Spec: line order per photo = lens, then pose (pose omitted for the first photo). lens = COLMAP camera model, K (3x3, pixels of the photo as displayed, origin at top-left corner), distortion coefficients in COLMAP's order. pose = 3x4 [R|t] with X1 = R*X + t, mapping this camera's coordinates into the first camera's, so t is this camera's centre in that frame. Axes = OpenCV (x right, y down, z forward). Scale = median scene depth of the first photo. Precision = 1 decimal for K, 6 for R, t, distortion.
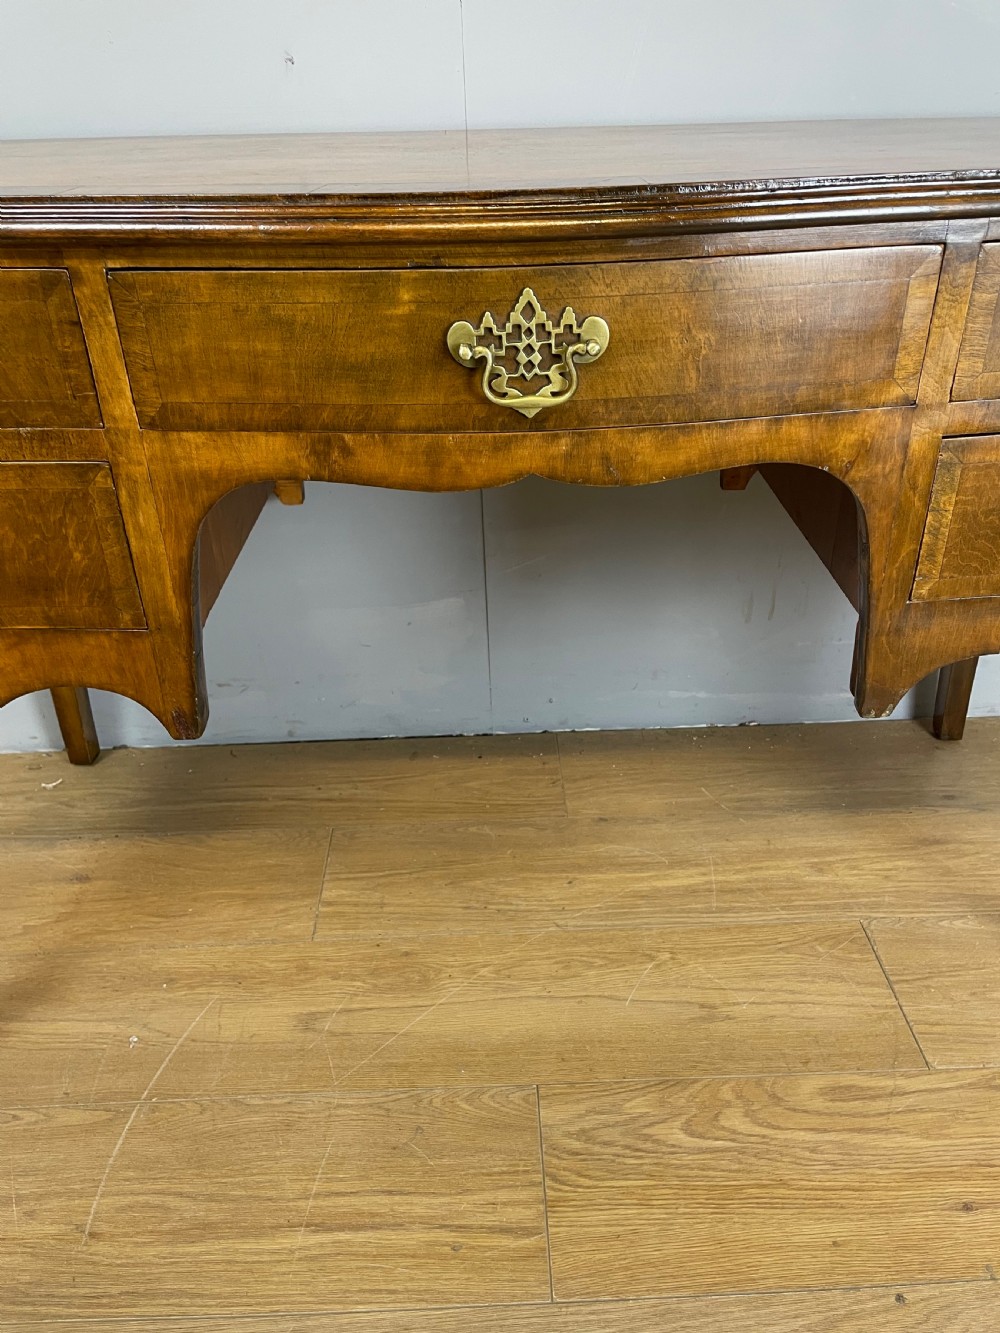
lens RADIAL K [[1005.8, 0, 506.9], [0, 1005.8, 661.4], [0, 0, 1]] dist [0.099135, -0.127892]
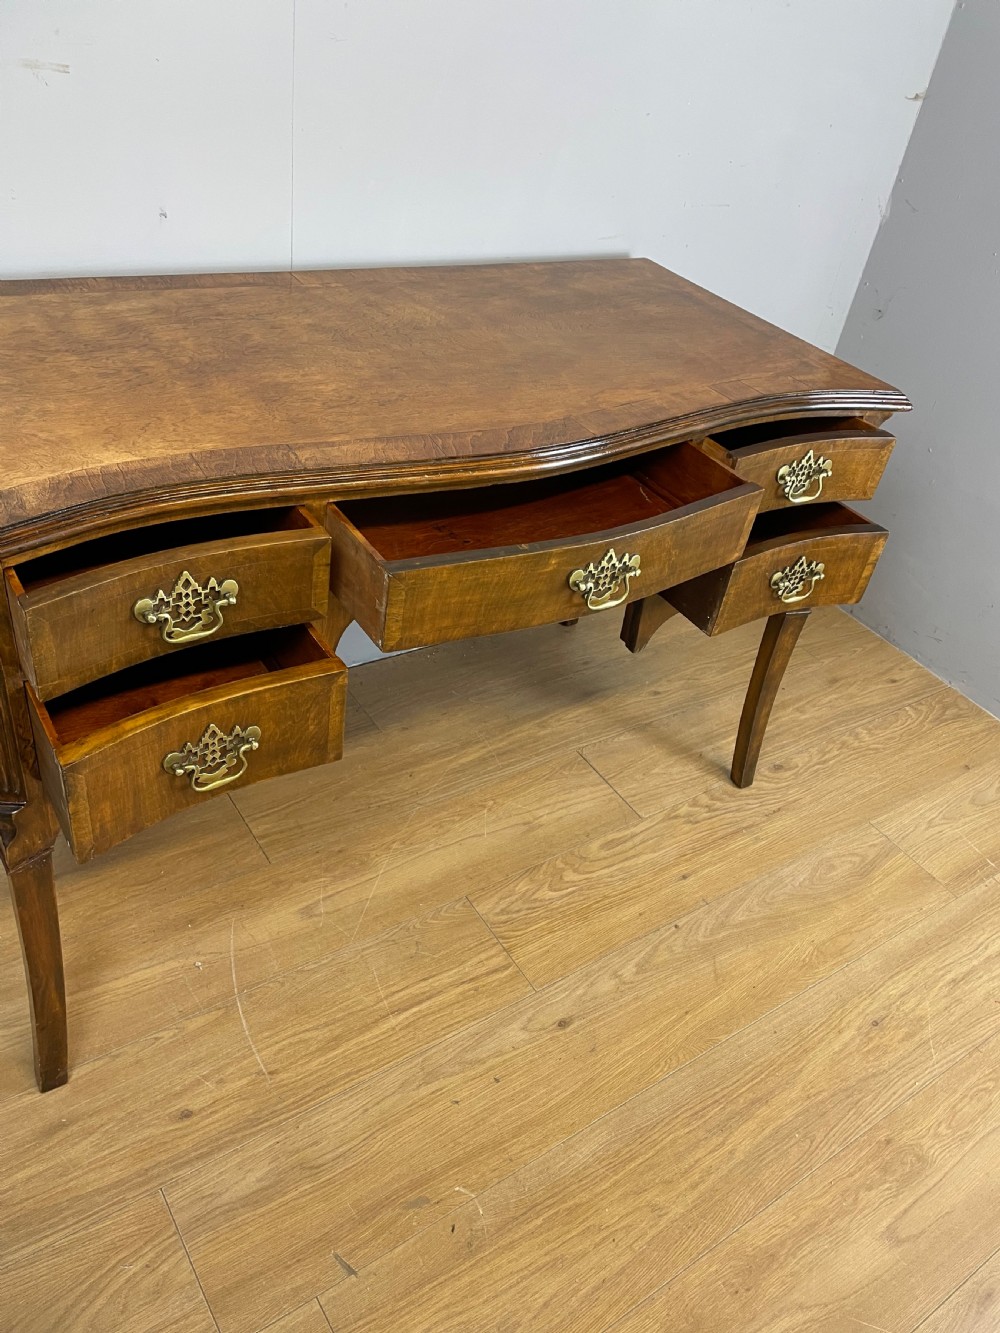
lens RADIAL K [[1005.8, 0, 513.7], [0, 1005.8, 669.6], [0, 0, 1]] dist [0.099135, -0.127892]
pose [[0.829438, -0.209817, 0.517697, -0.719322], [0.119067, 0.971885, 0.203130, -0.284746], [-0.545762, -0.106843, 0.831101, -0.394714]]
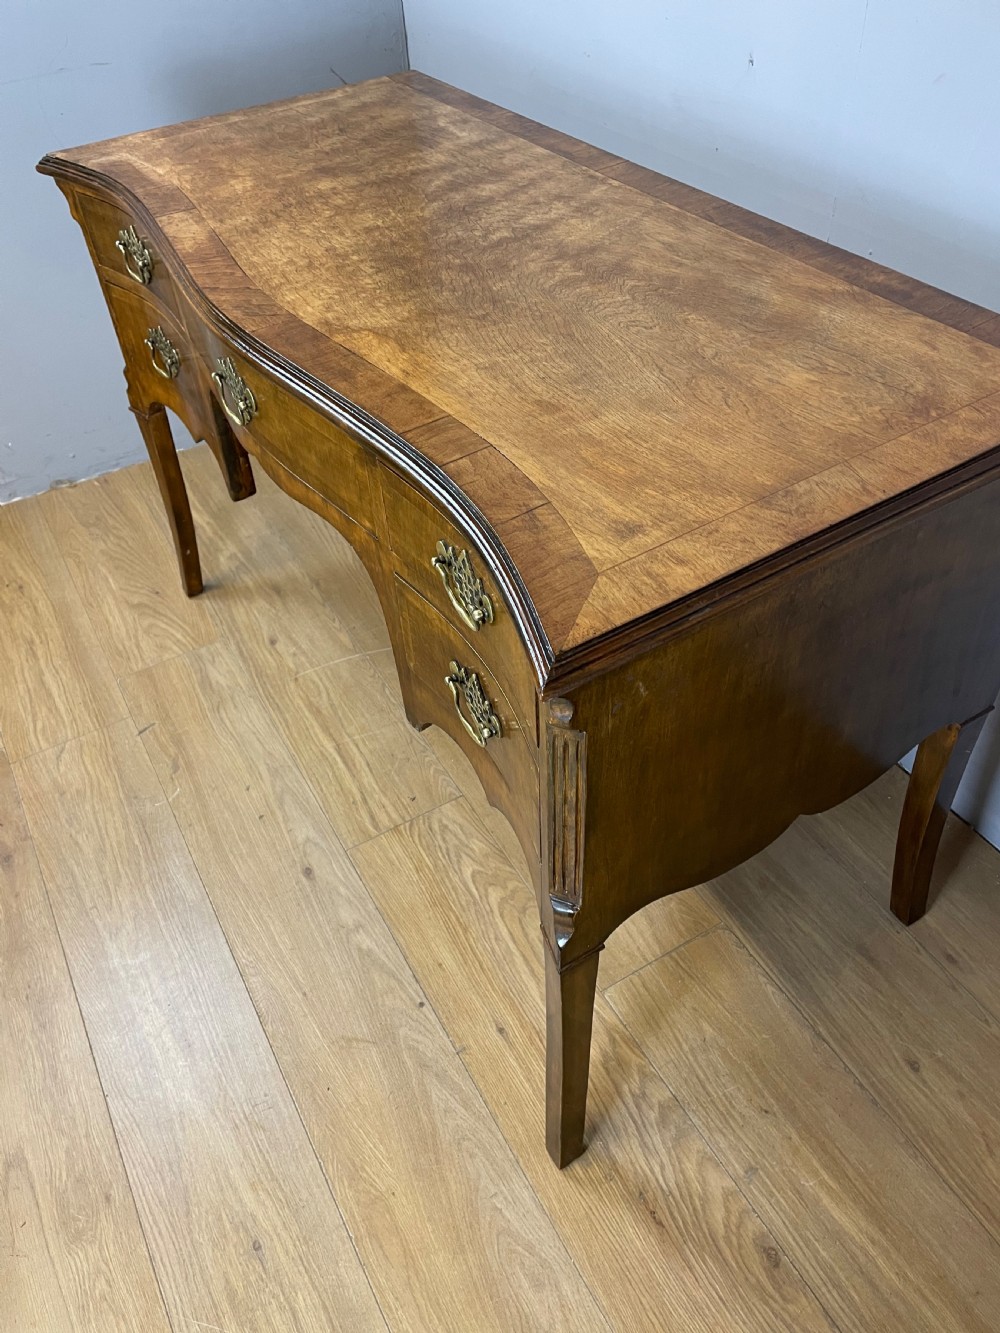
lens RADIAL K [[1005.8, 0, 490.8], [0, 1005.8, 677.9], [0, 0, 1]] dist [0.099135, -0.127892]
pose [[0.459365, 0.619655, -0.636405, 0.997517], [-0.407350, 0.783651, 0.468996, -0.518579], [0.789335, 0.043799, 0.612398, 0.057970]]
